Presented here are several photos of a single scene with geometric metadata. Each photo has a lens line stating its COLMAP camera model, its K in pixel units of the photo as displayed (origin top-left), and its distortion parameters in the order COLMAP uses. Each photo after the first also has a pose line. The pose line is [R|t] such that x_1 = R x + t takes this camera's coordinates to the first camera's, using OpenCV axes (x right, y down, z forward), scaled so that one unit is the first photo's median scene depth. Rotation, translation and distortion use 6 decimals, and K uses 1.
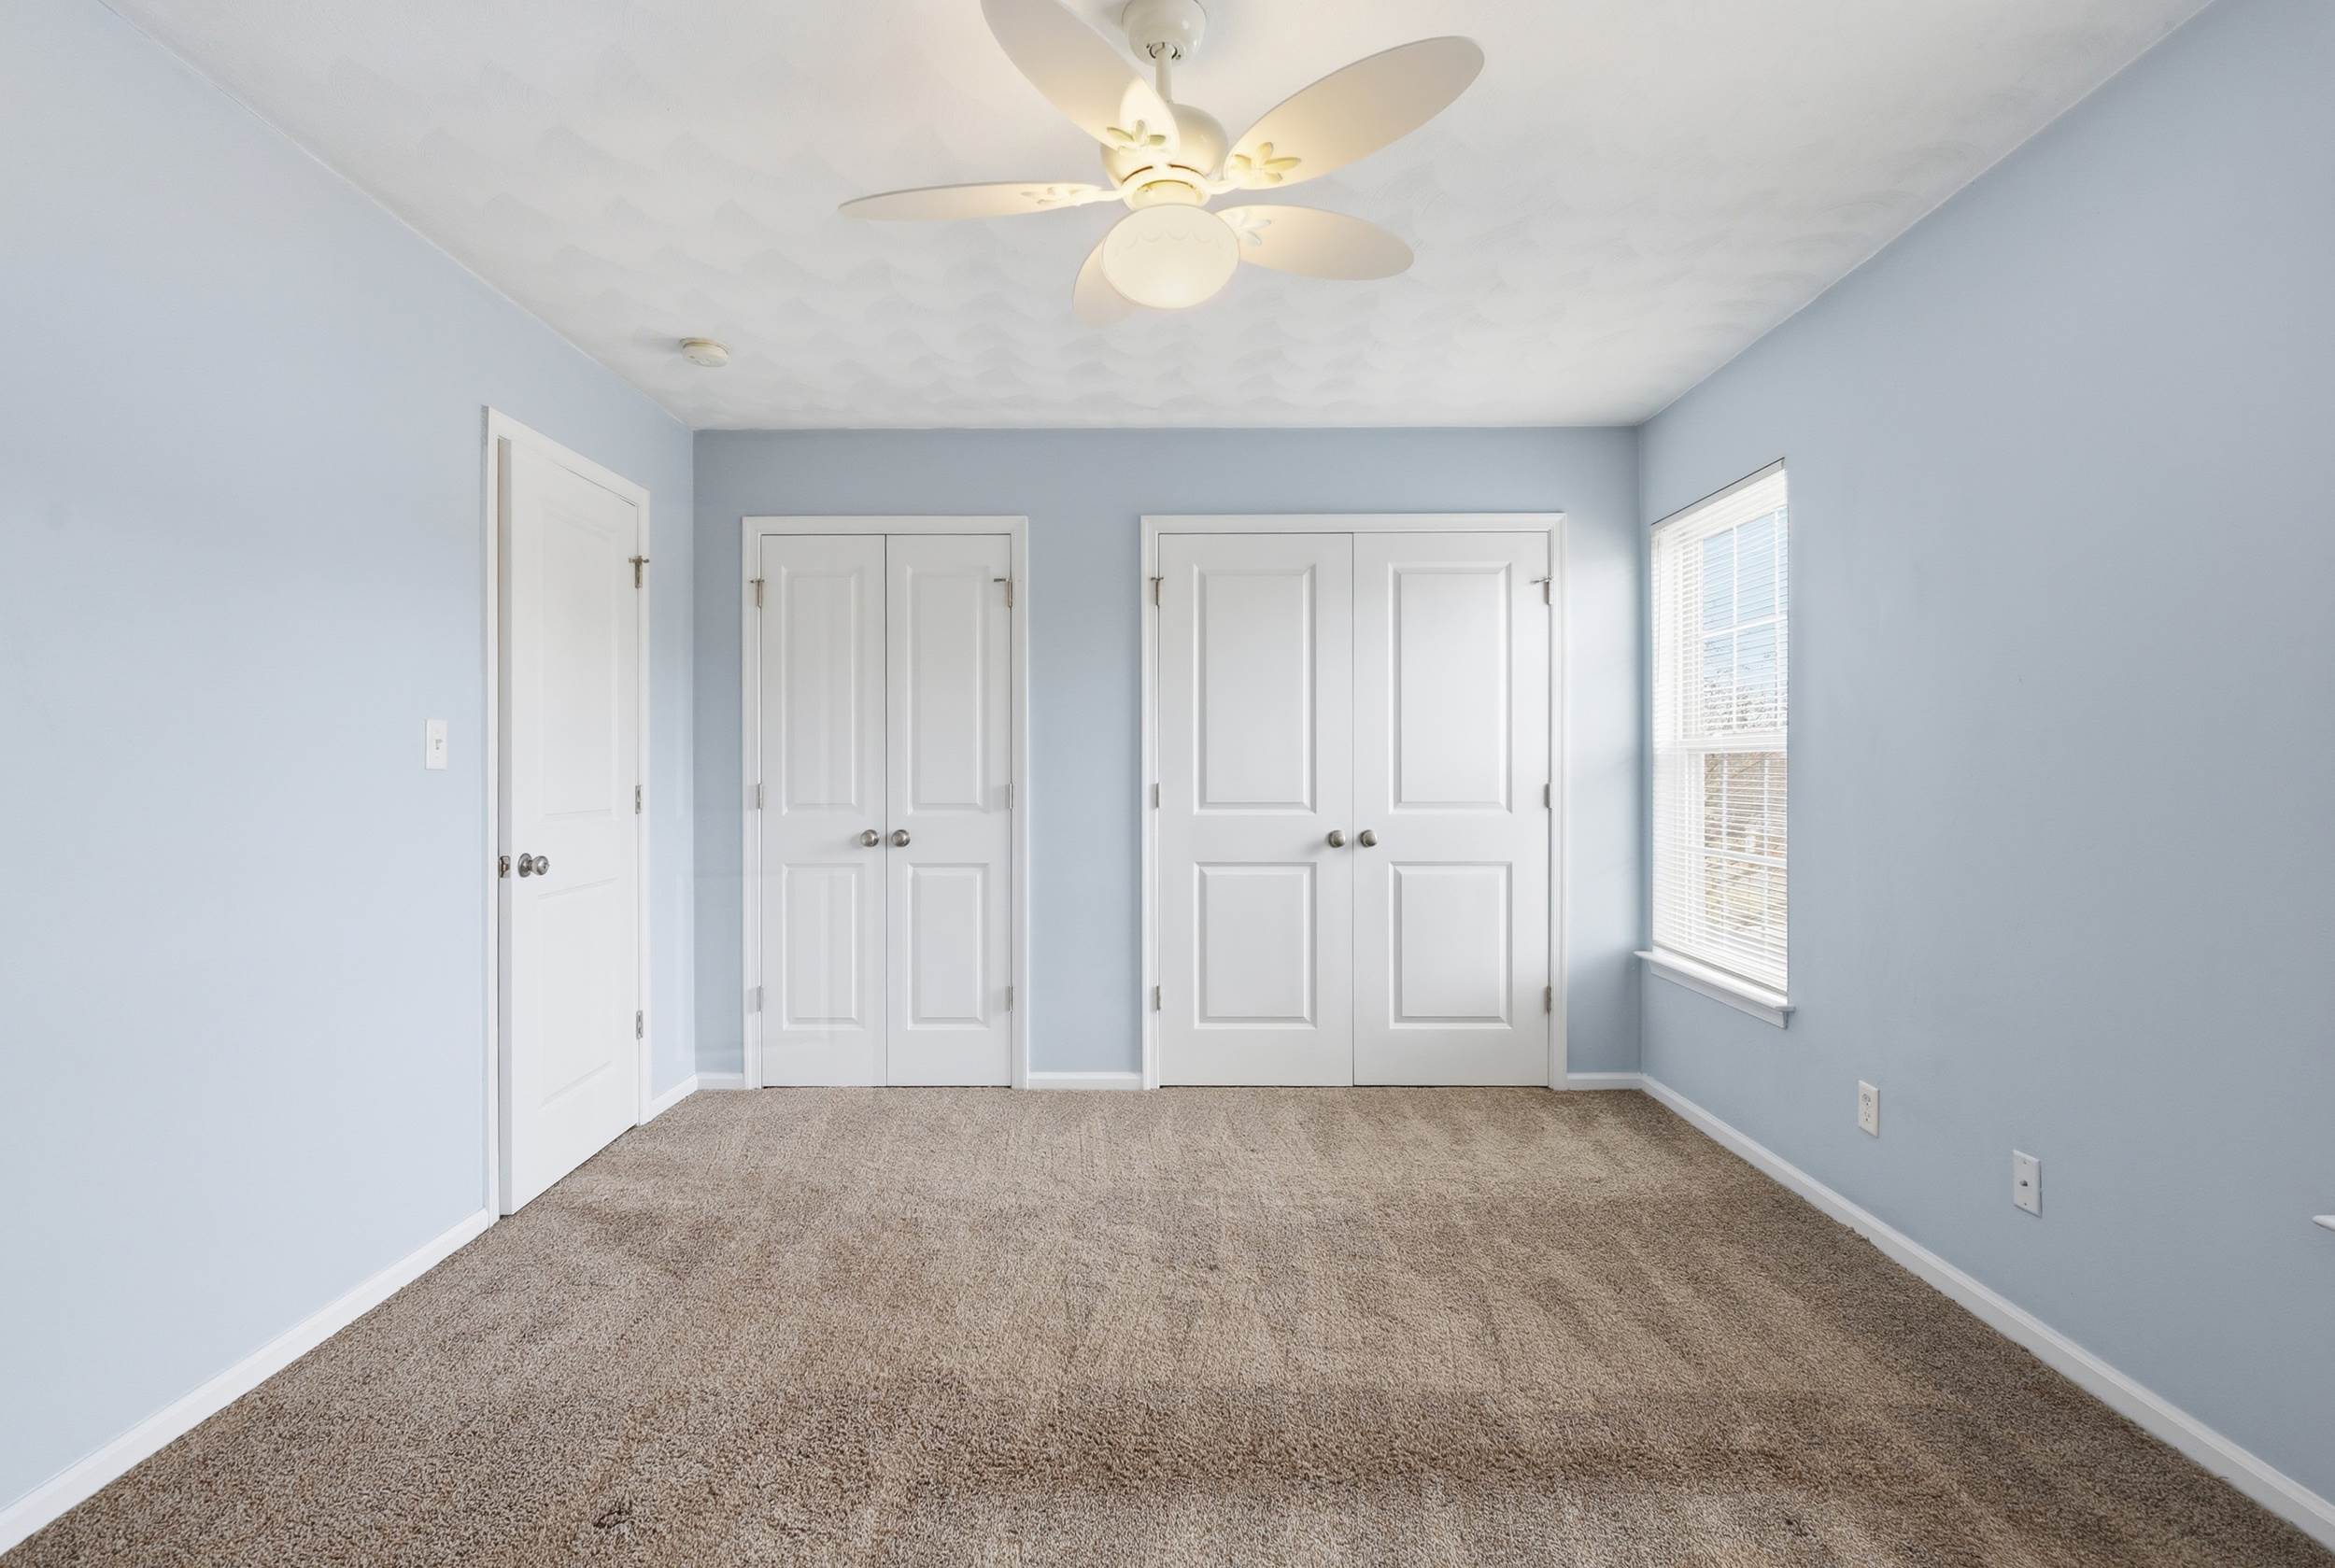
lens RADIAL K [[1132.8, 0, 1171.7], [0, 1132.8, 763.3], [0, 0, 1]] dist [-0.000407, 0.000154]
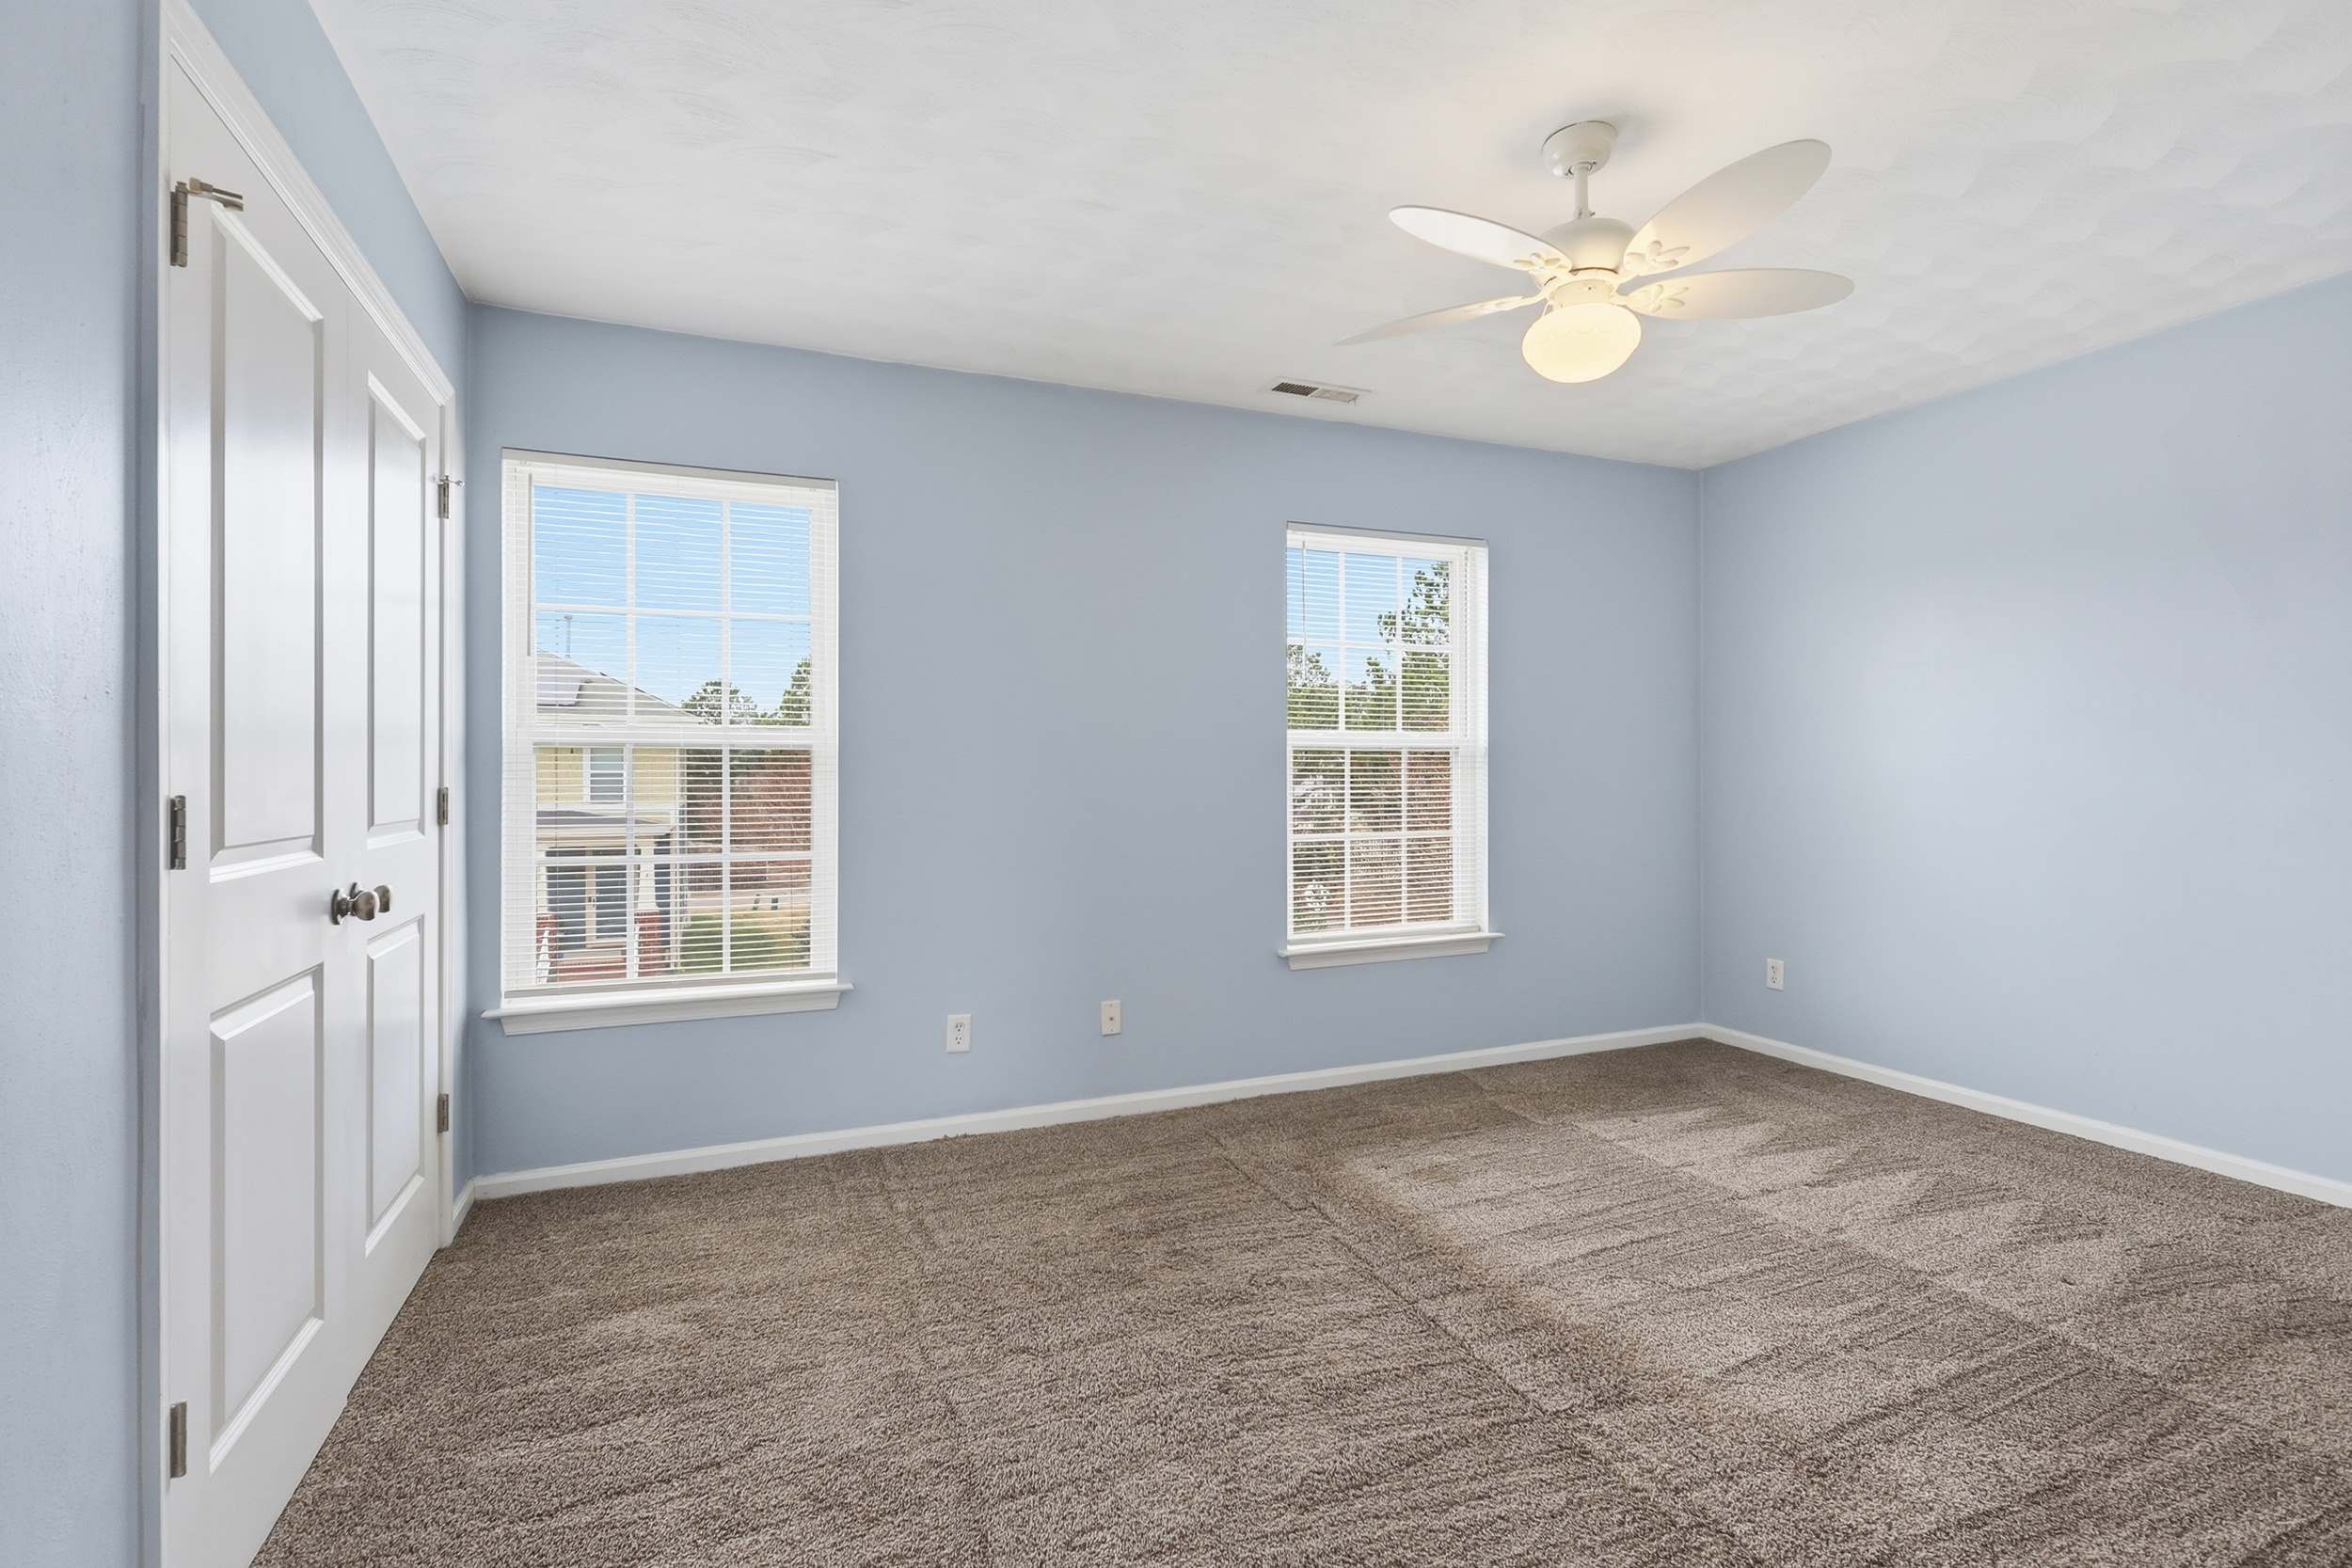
lens RADIAL K [[1093.8, 0, 1172.9], [0, 1093.8, 777.0], [0, 0, 1]] dist [0.000155, 0.000160]
pose [[-0.380120, -0.004208, 0.924928, -0.422727], [-0.005258, 0.999983, 0.002388, 0.008063], [-0.924922, -0.003956, -0.380136, 0.857894]]
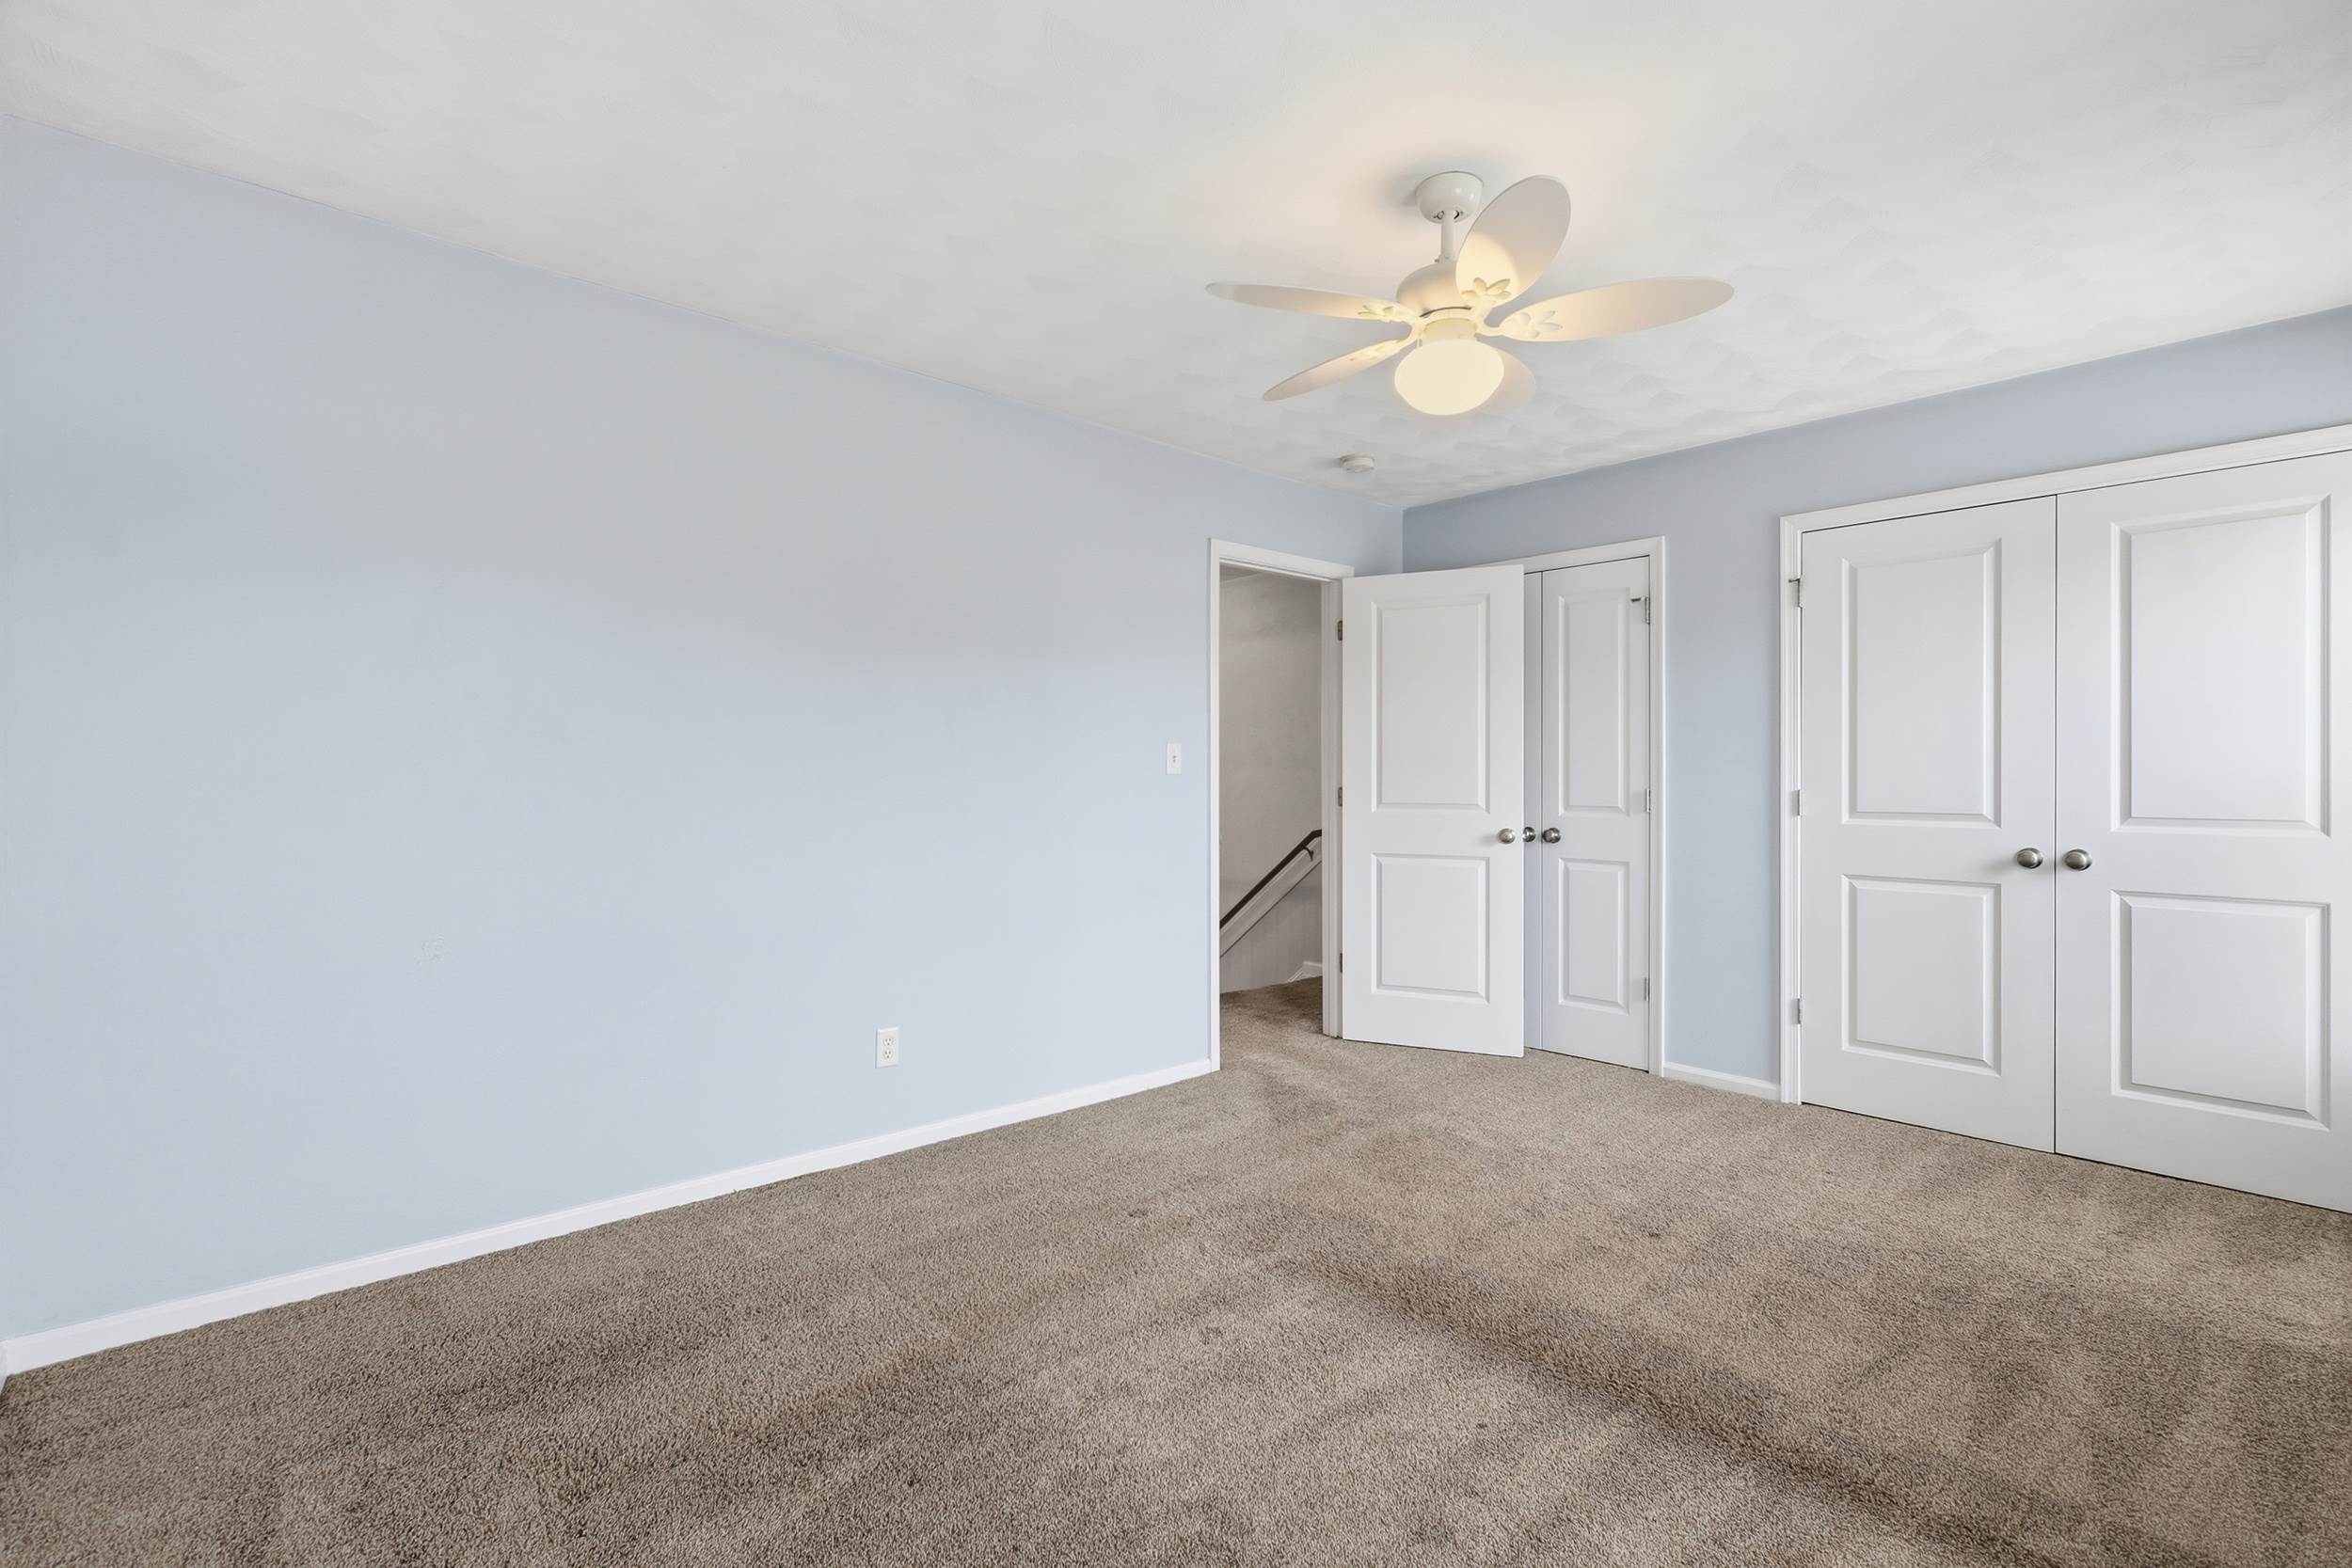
lens RADIAL K [[1093.8, 0, 1172.9], [0, 1093.8, 777.0], [0, 0, 1]] dist [0.000155, 0.000160]
pose [[0.677751, 0.003807, -0.735281, 0.318214], [0.002236, 0.999971, 0.007239, -0.001707], [0.735288, -0.006551, 0.677723, -0.030501]]
